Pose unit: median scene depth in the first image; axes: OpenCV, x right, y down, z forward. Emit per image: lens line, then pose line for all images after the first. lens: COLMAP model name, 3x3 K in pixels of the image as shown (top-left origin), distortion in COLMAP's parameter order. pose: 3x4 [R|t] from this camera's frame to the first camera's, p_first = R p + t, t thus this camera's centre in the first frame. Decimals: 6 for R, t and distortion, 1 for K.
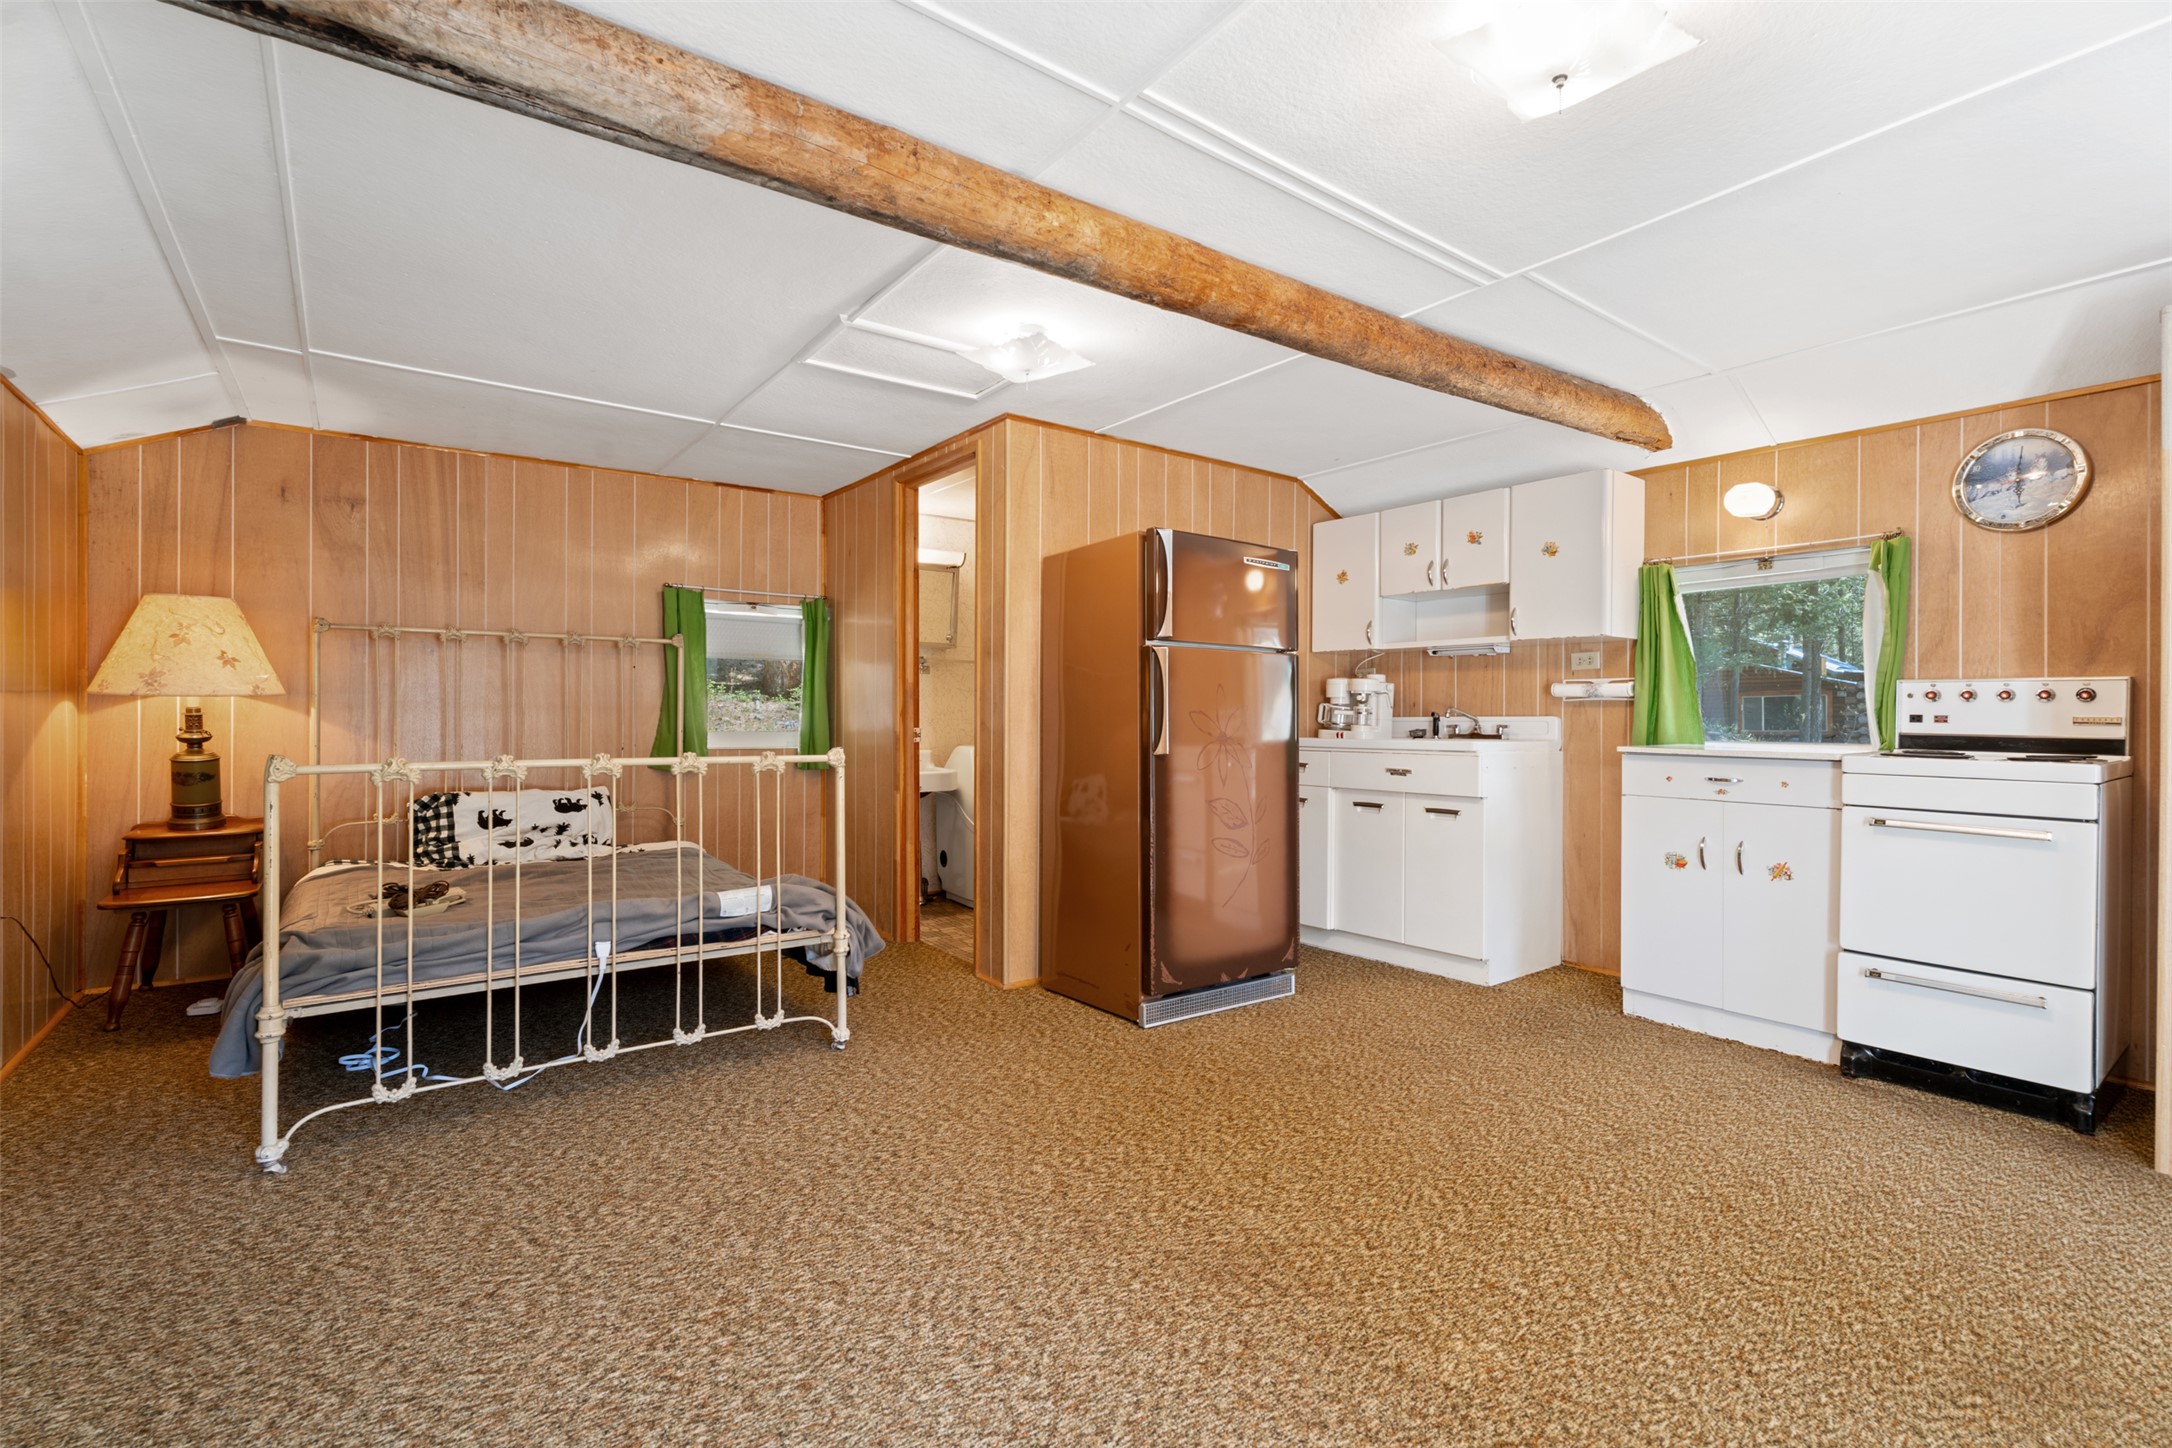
lens RADIAL K [[966.6, 0, 1086.0], [0, 966.6, 724.0], [0, 0, 1]] dist [0.003018, 0.000411]
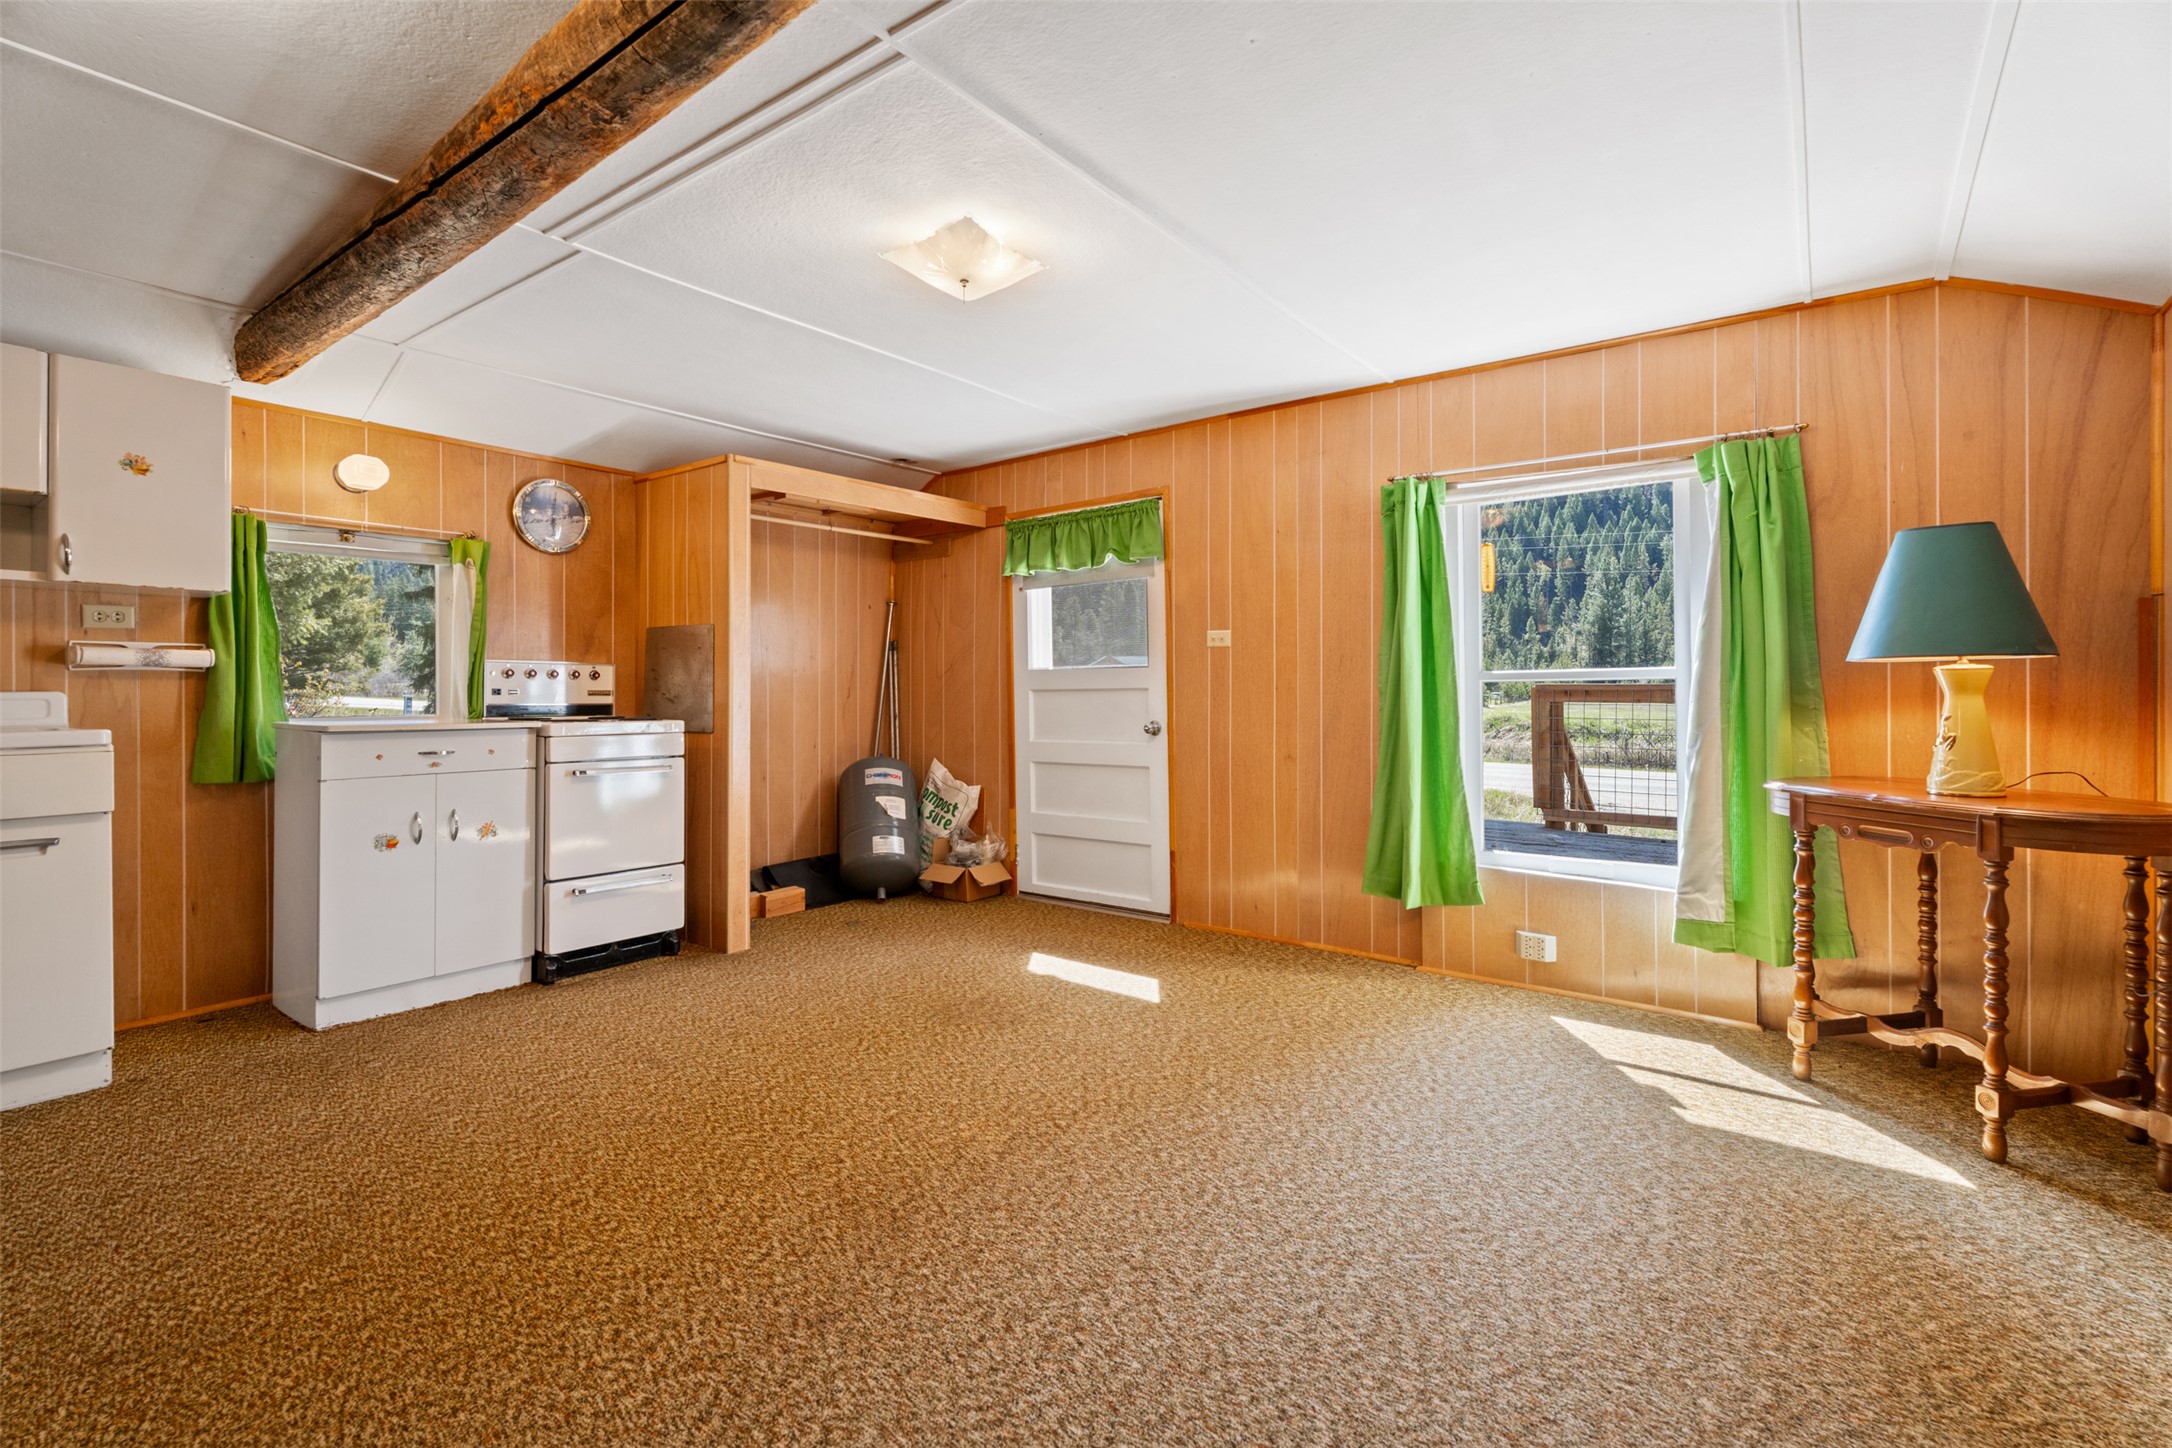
lens RADIAL K [[984.3, 0, 1085.9], [0, 984.3, 701.7], [0, 0, 1]] dist [0.002299, 0.000361]
pose [[-0.284803, -0.016930, 0.958436, -0.577586], [0.006747, 0.999784, 0.019666, -0.013563], [-0.958562, 0.012068, -0.284628, 0.678938]]
